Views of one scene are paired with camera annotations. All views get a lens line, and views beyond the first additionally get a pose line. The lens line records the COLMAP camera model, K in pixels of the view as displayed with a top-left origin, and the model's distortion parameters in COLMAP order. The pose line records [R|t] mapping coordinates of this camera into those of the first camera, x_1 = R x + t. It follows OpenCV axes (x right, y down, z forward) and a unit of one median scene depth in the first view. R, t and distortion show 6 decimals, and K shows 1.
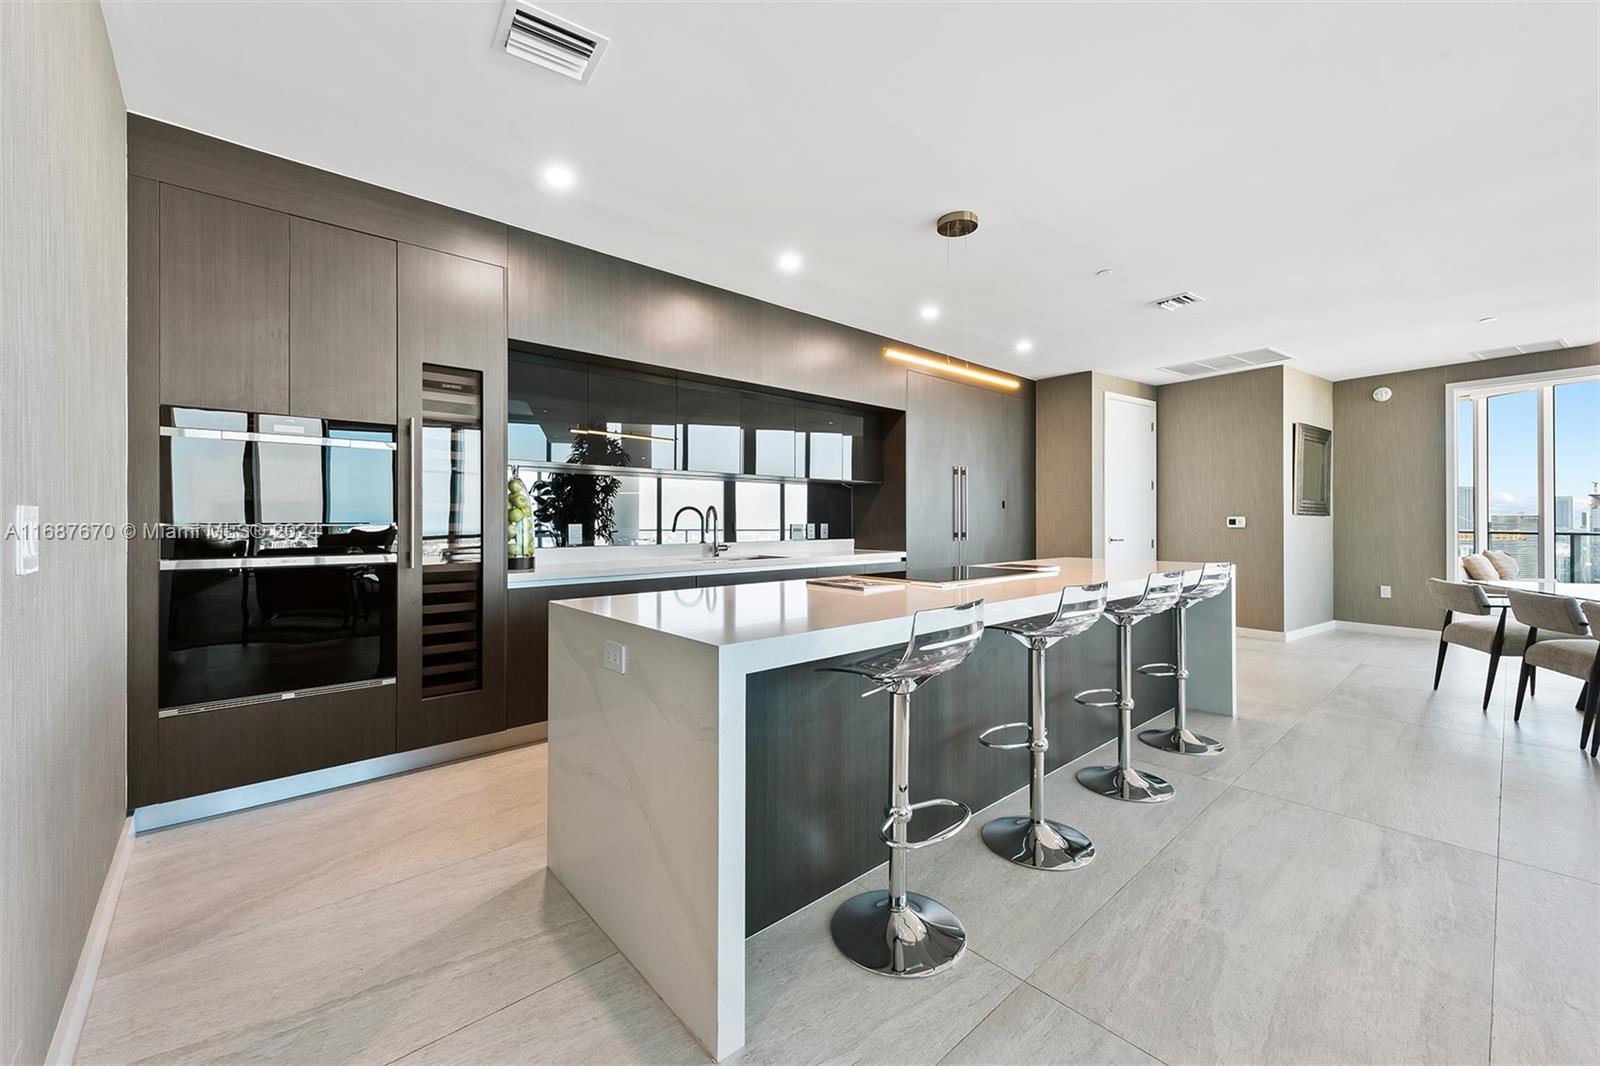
lens RADIAL K [[623.4, 0, 802.1], [0, 623.4, 523.2], [0, 0, 1]] dist [0.007783, -0.003491]
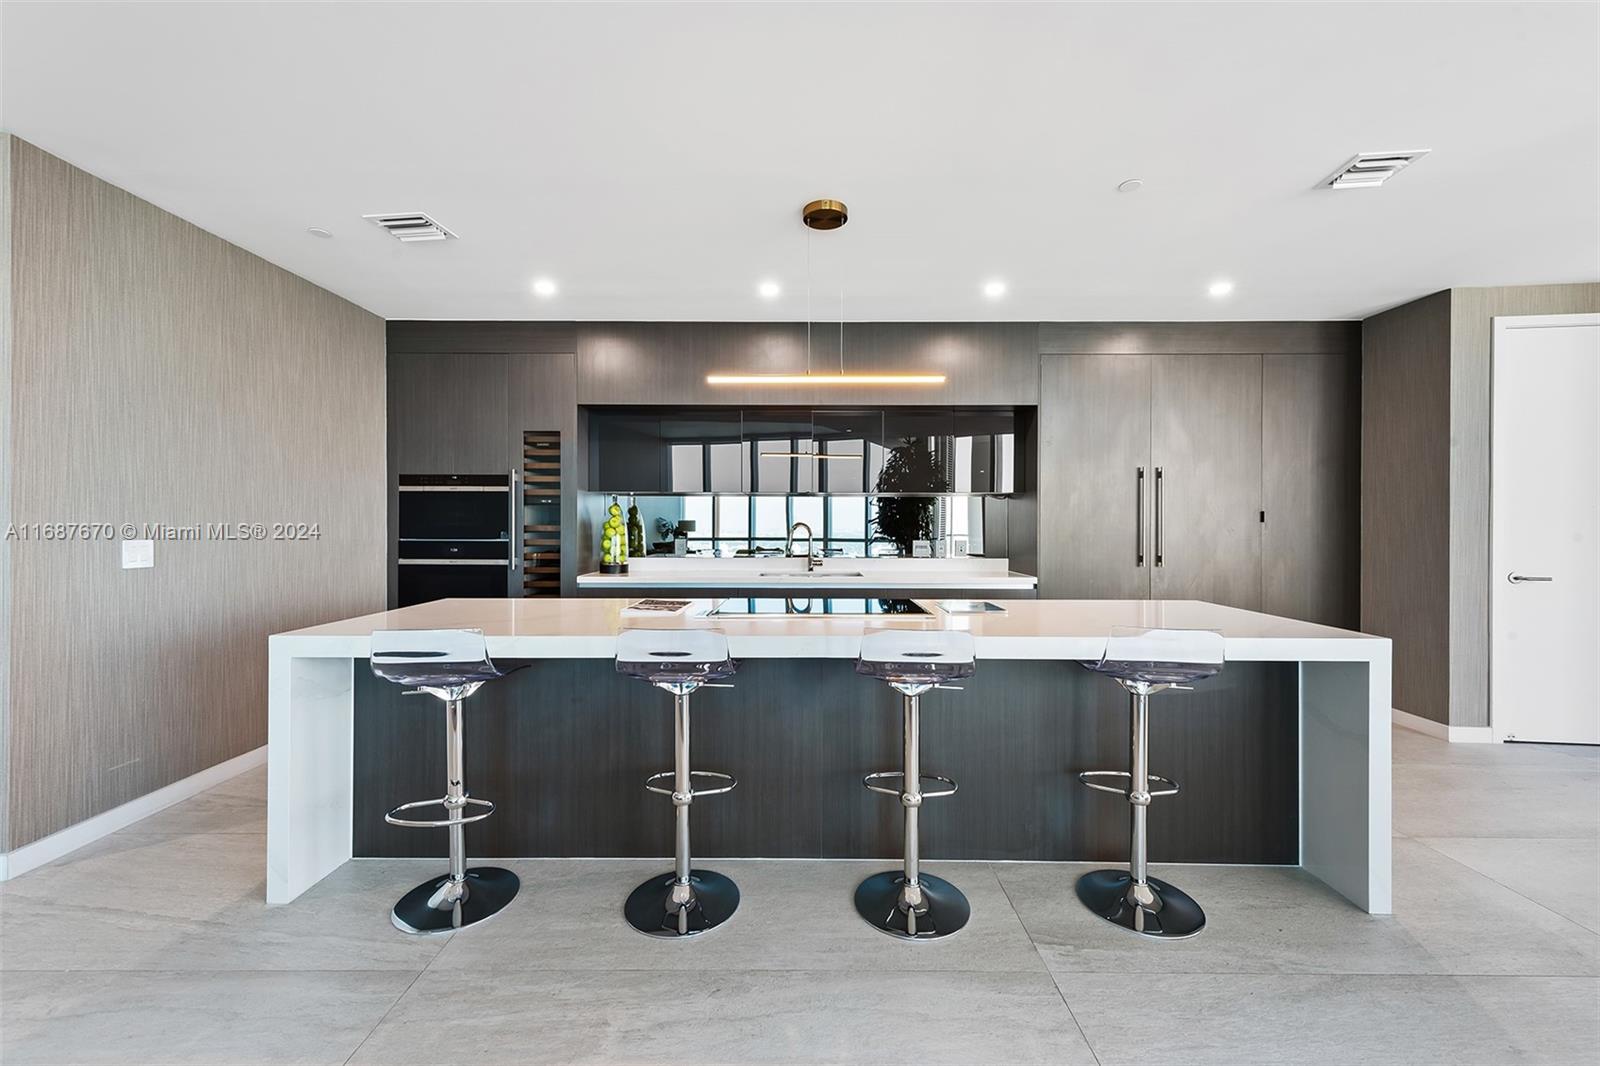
lens RADIAL K [[623.4, 0, 804.1], [0, 623.4, 528.9], [0, 0, 1]] dist [0.007783, -0.003491]
pose [[0.751720, 0.010017, -0.659406, 0.825144], [-0.005811, 0.999946, 0.008567, -0.039218], [0.659457, -0.002608, 0.751738, 0.312329]]
